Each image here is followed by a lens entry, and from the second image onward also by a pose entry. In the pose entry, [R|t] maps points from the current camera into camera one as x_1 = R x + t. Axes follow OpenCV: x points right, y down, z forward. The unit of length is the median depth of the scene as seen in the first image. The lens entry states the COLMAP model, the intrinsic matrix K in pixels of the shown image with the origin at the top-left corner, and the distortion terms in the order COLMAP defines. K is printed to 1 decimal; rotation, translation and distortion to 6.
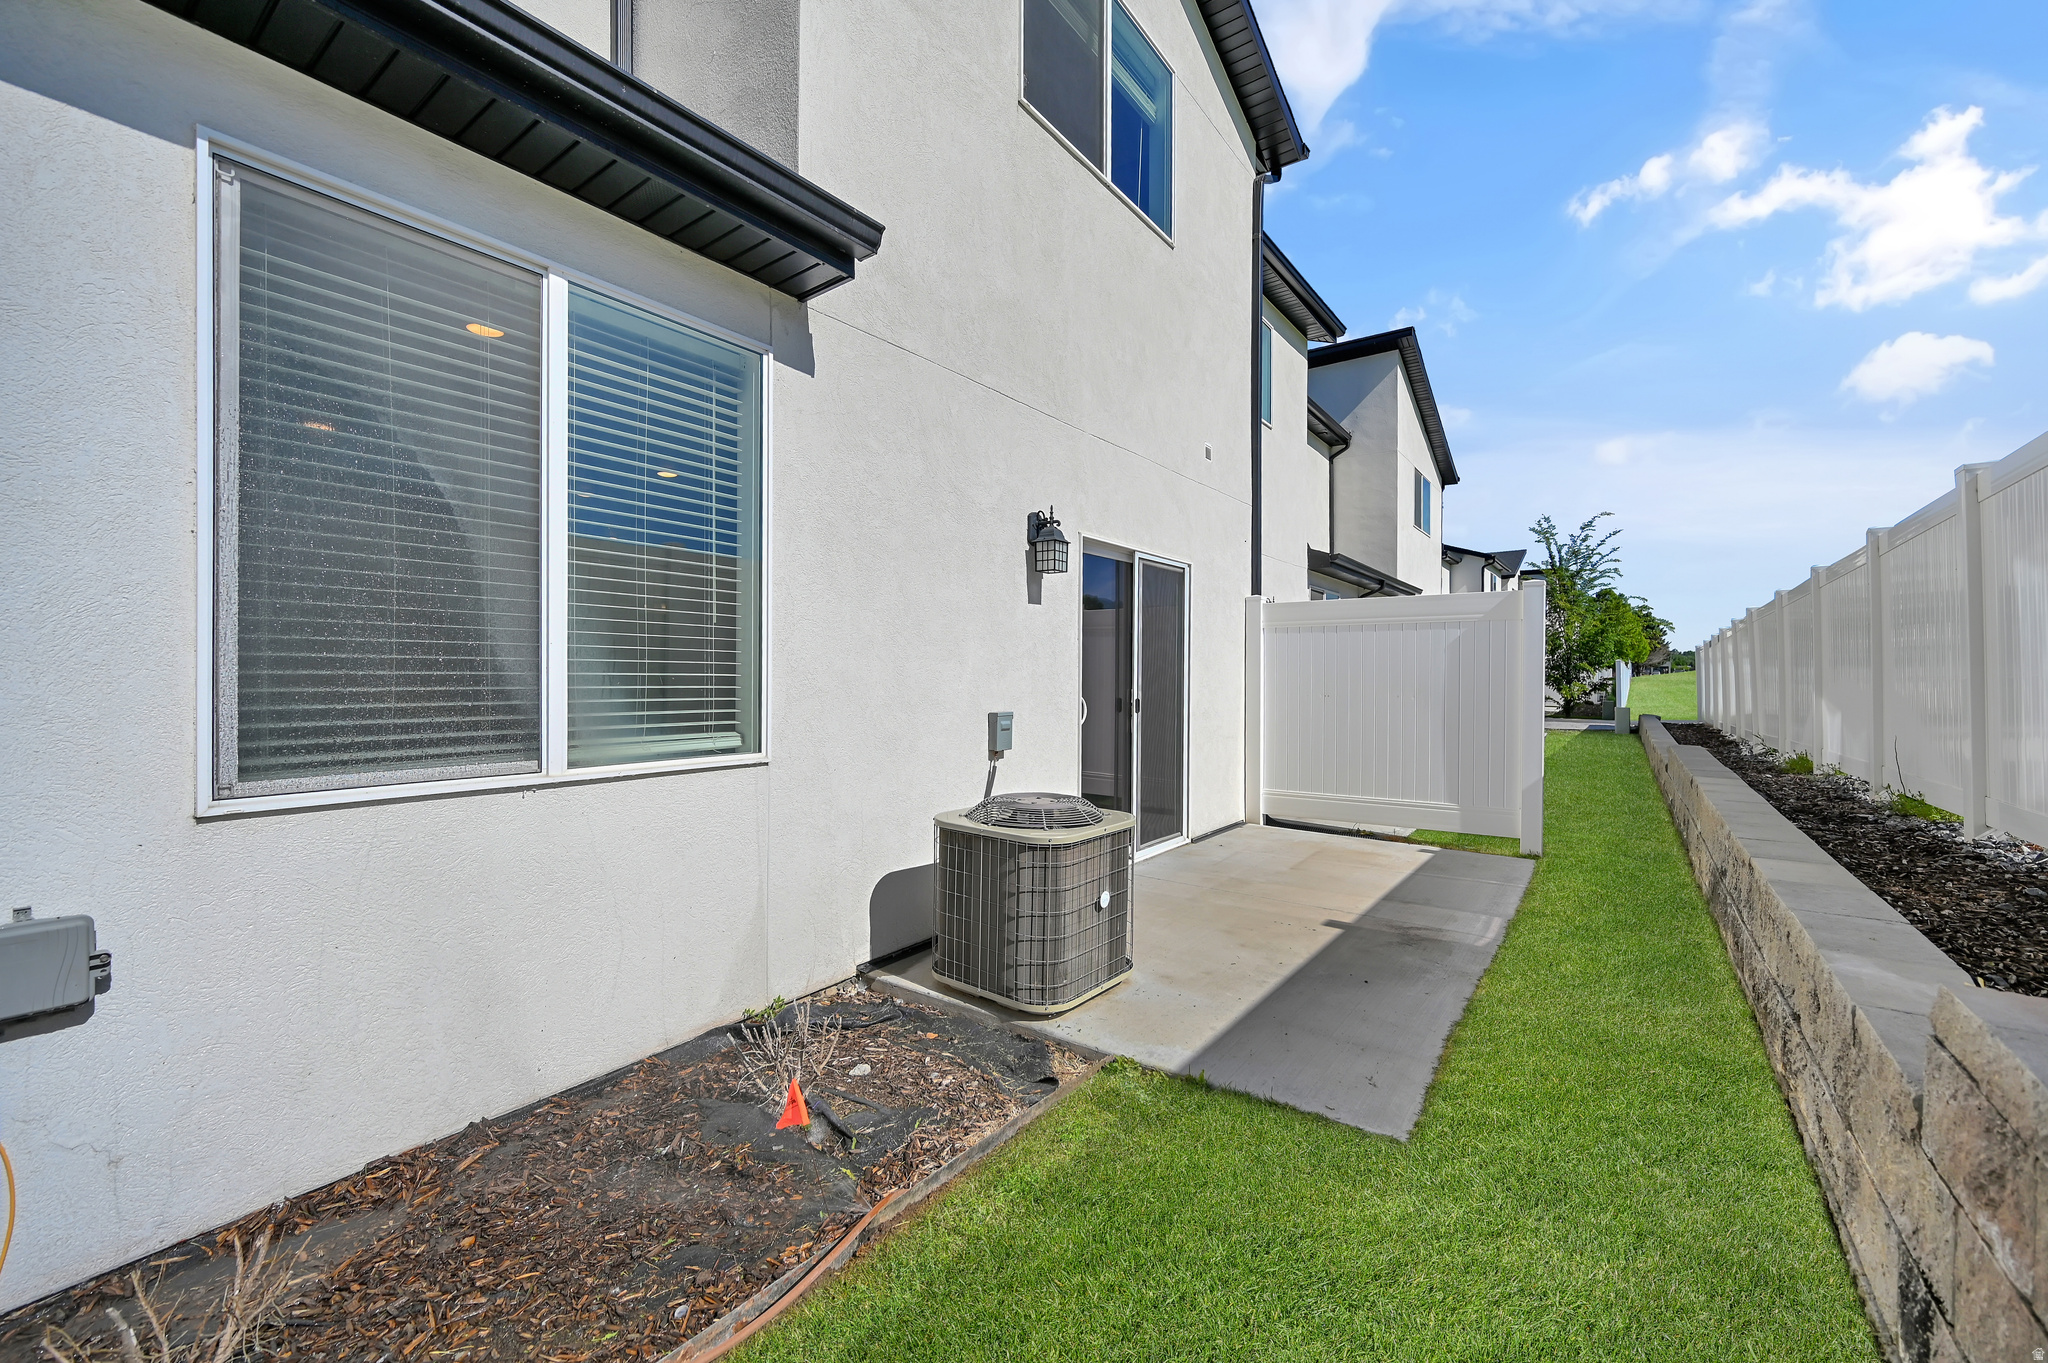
lens RADIAL K [[789.5, 0, 1066.2], [0, 789.5, 673.5], [0, 0, 1]] dist [-0.000845, -0.000015]
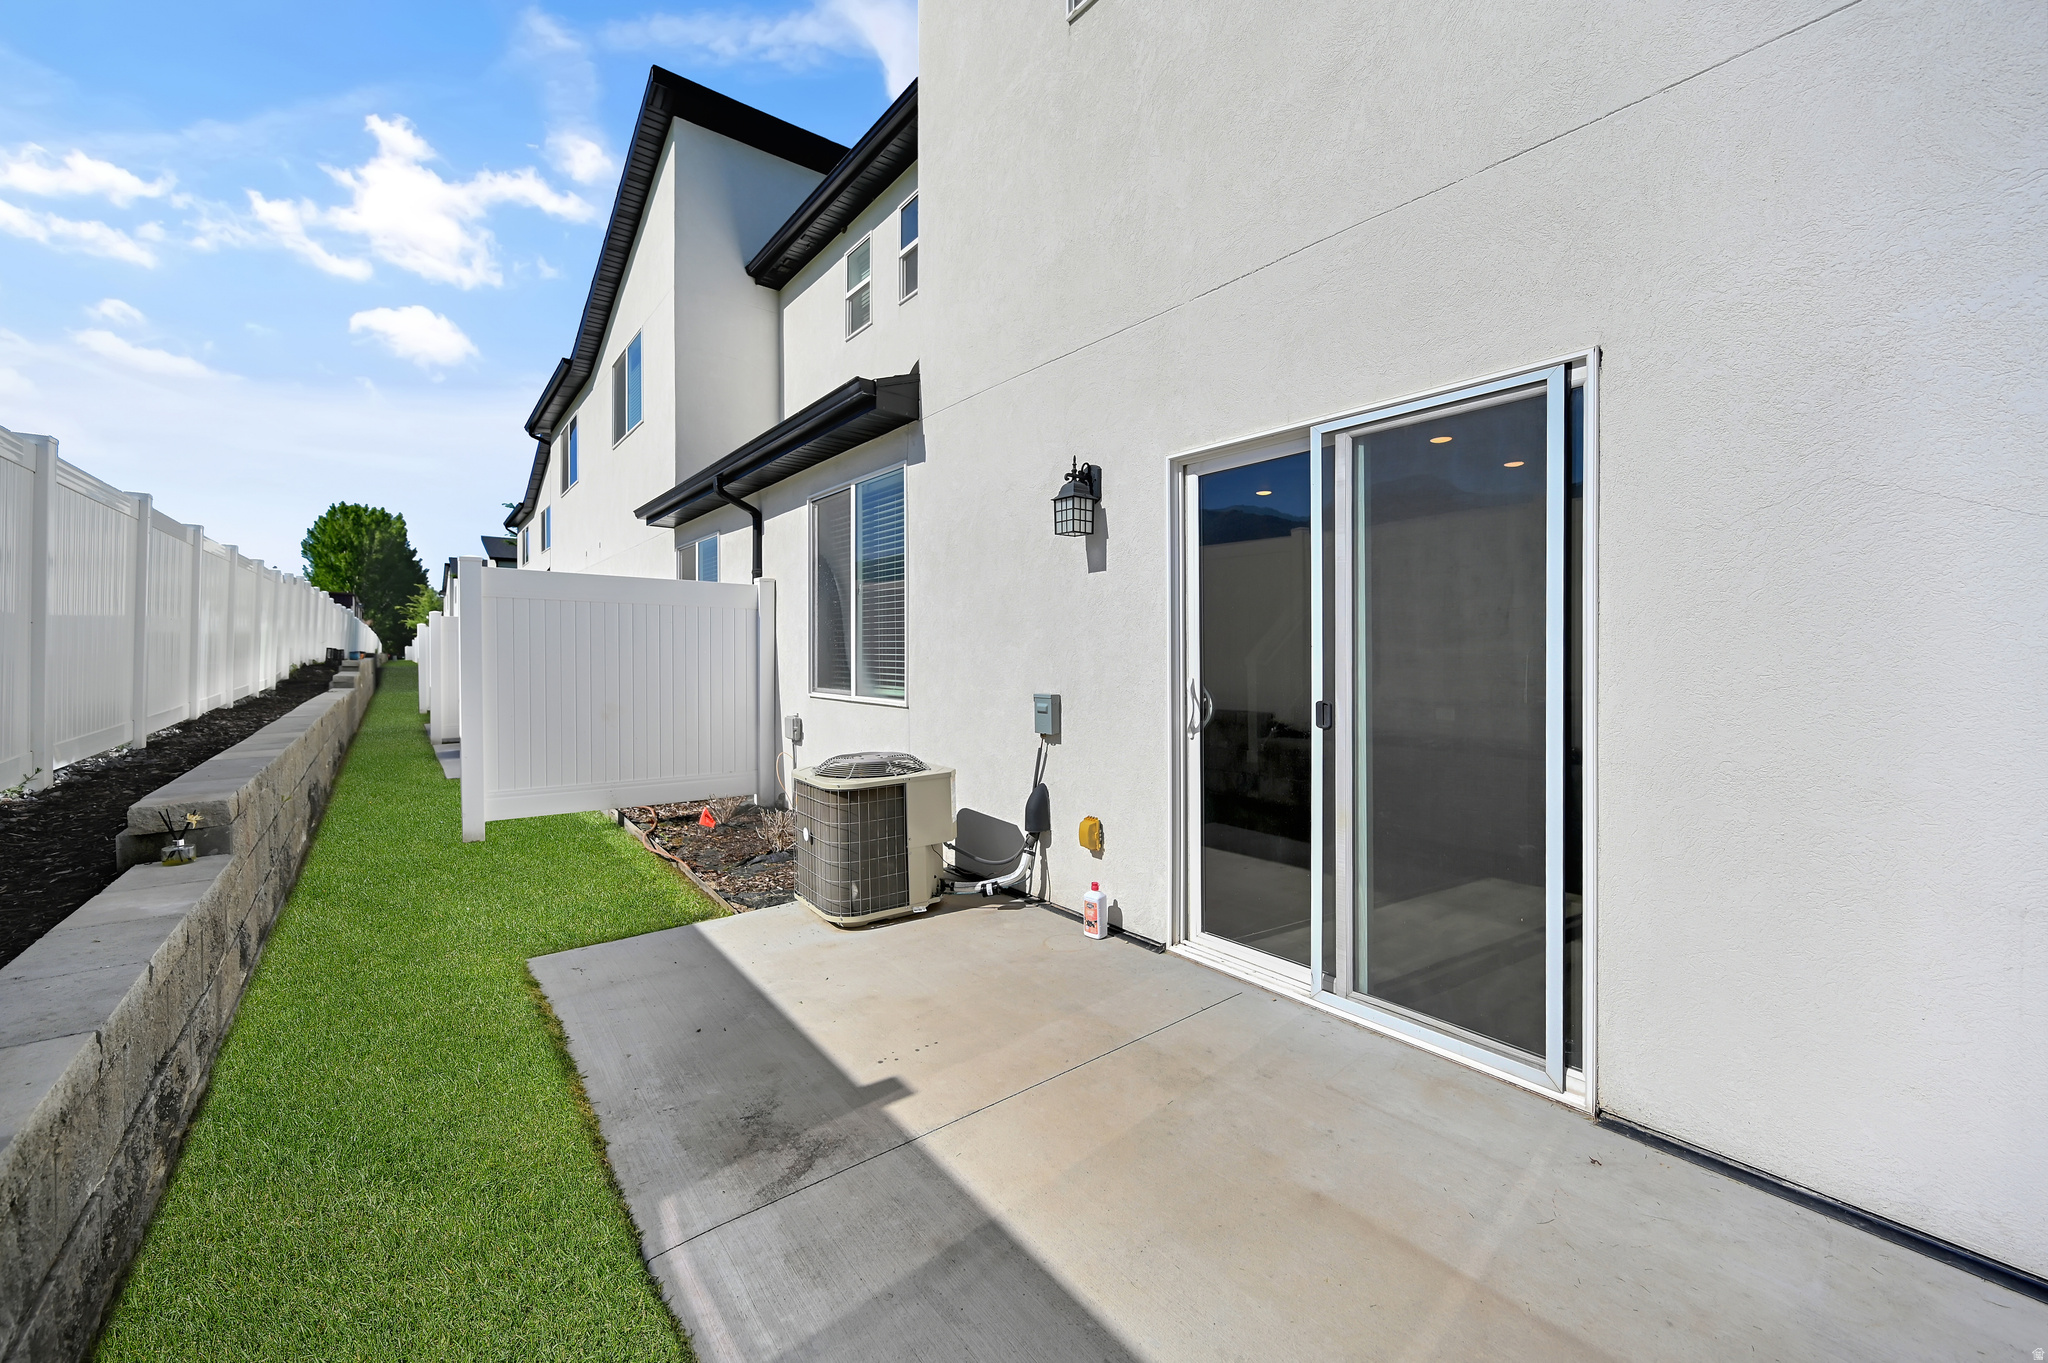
lens RADIAL K [[812.9, 0, 1026.5], [0, 812.9, 654.7], [0, 0, 1]] dist [0.000077, -0.000033]
pose [[-0.288161, 0.000971, -0.957582, 0.933200], [0.003620, 0.999993, -0.000075, 0.000826], [0.957575, -0.003488, -0.288162, 1.344582]]
